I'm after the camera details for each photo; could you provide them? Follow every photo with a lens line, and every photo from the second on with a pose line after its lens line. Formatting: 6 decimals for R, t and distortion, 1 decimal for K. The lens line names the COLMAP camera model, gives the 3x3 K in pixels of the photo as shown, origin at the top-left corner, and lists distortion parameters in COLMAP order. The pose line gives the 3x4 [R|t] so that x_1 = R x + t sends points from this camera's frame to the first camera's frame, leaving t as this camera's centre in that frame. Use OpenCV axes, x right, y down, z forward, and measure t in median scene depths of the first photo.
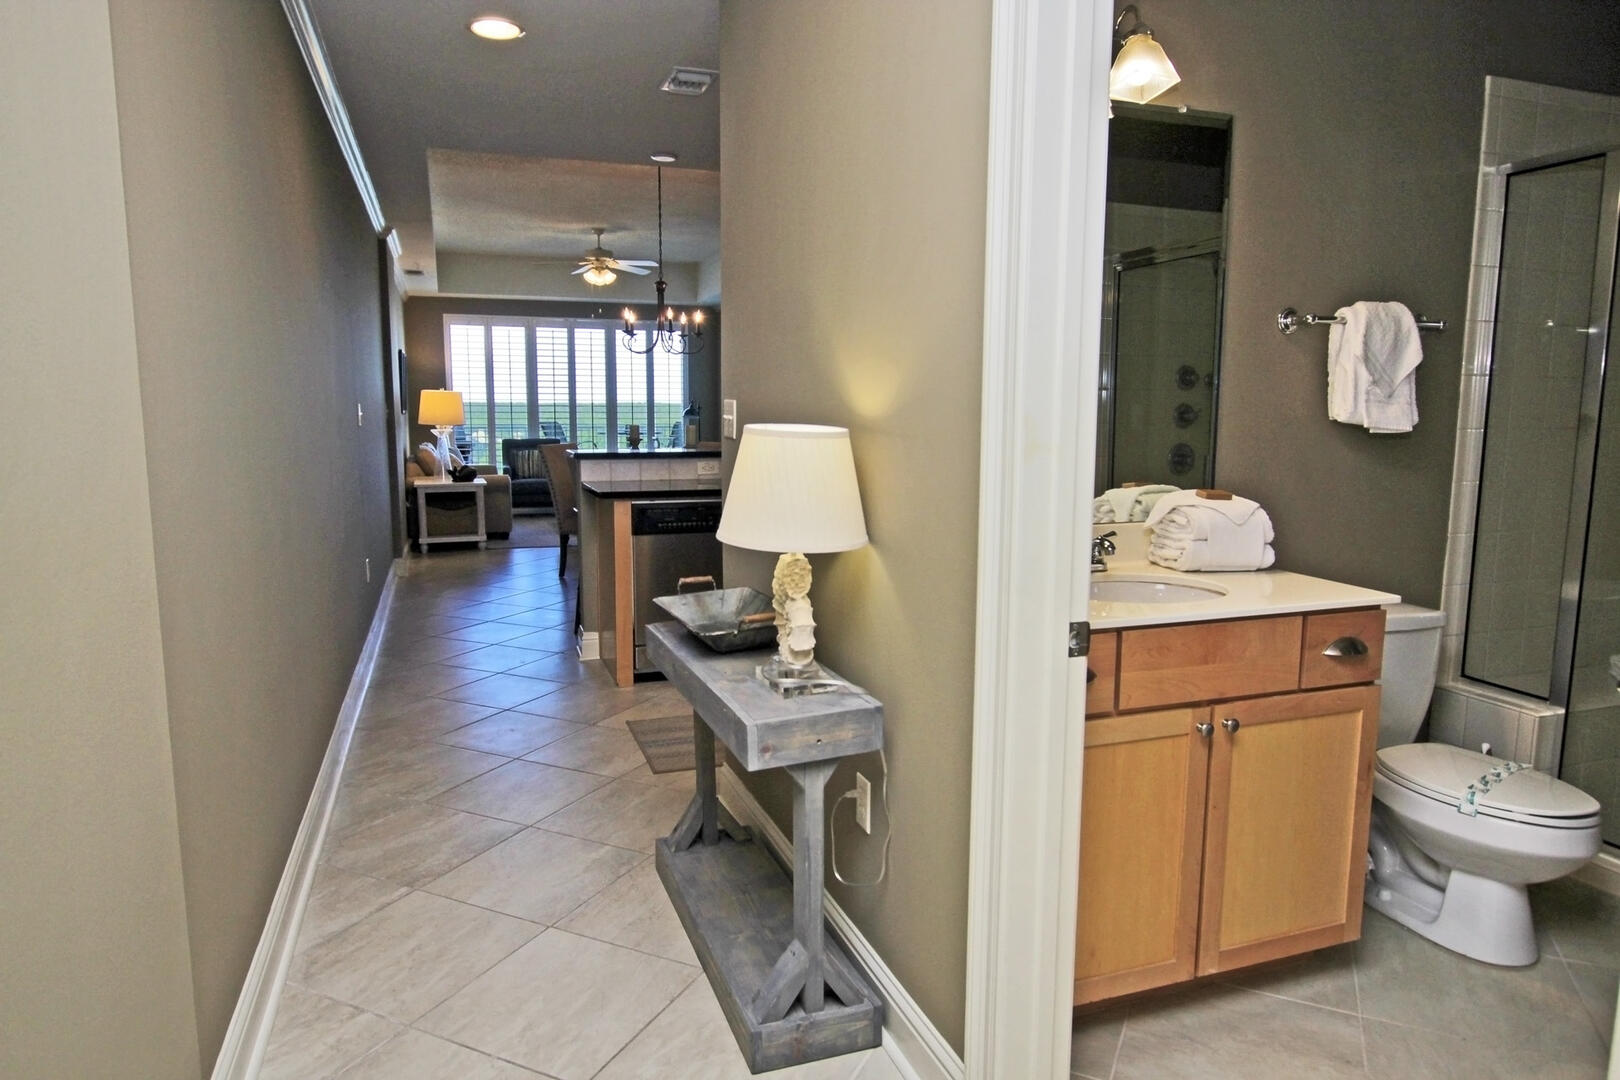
lens RADIAL K [[1008.4, 0, 811.7], [0, 1008.4, 545.9], [0, 0, 1]] dist [-0.006878, 0.001268]
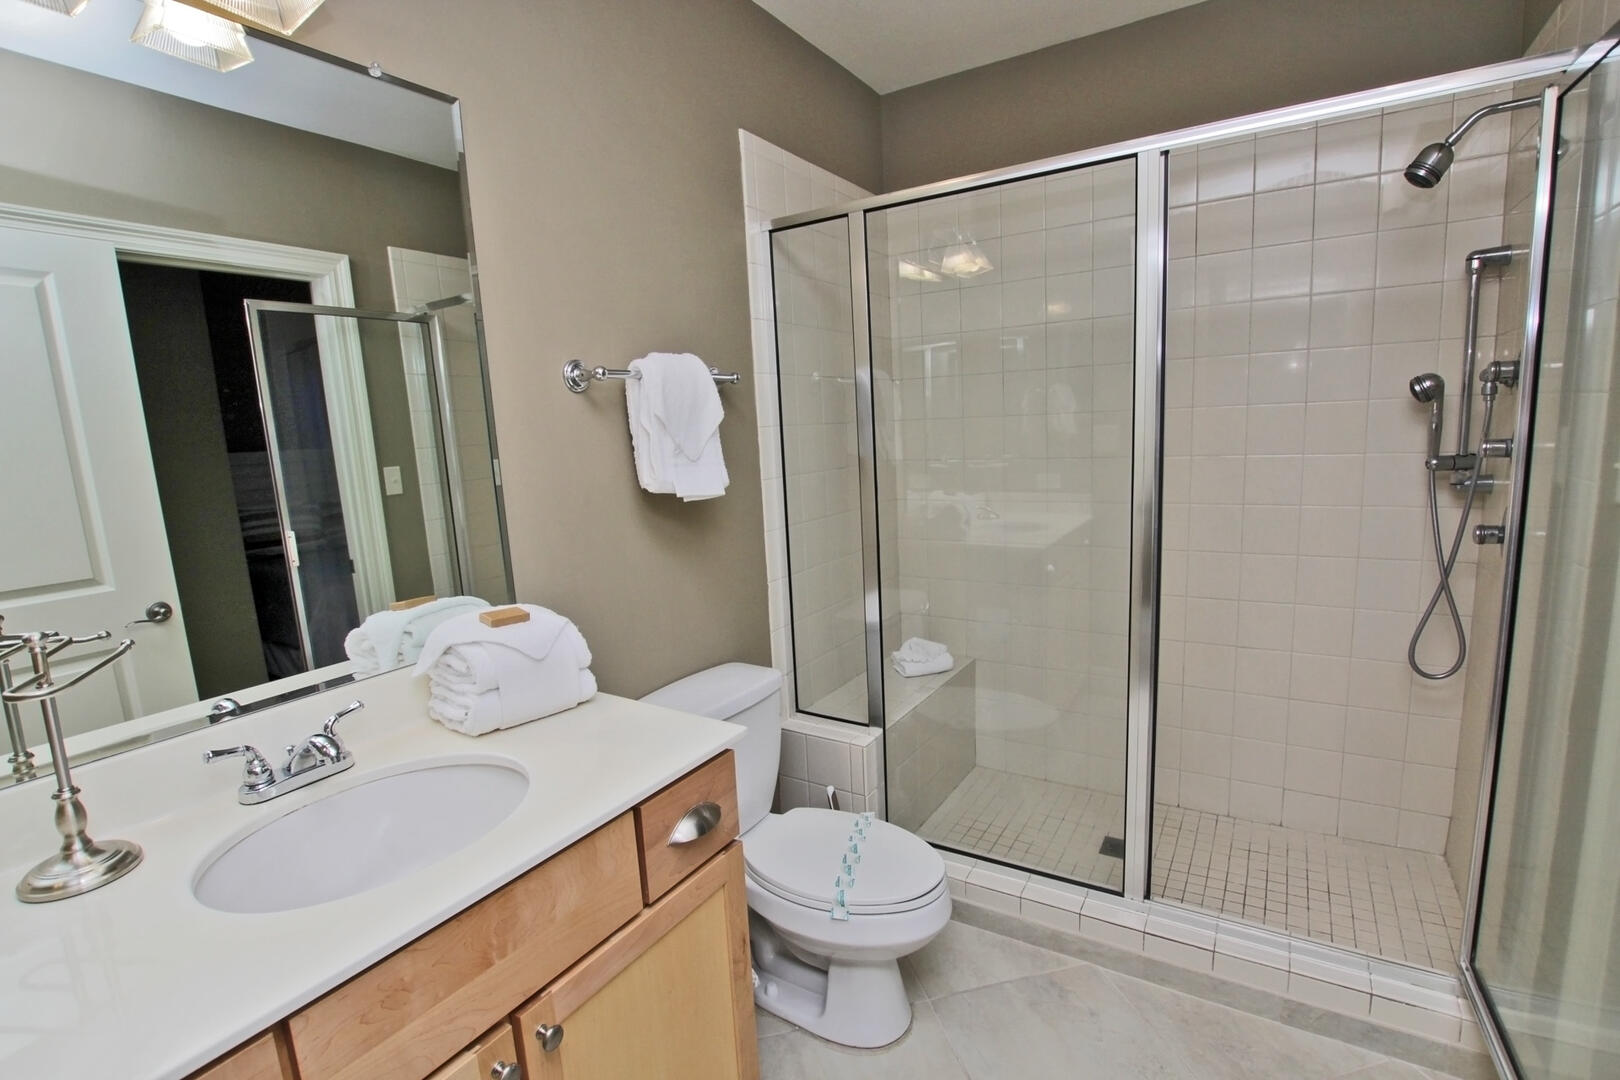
lens RADIAL K [[750.5, 0, 814.5], [0, 750.5, 544.0], [0, 0, 1]] dist [-0.038659, 0.007231]
pose [[0.783963, -0.139618, 0.604905, 0.241677], [0.135994, 0.989339, 0.052100, -0.094319], [-0.605730, 0.041419, 0.794592, 0.410559]]
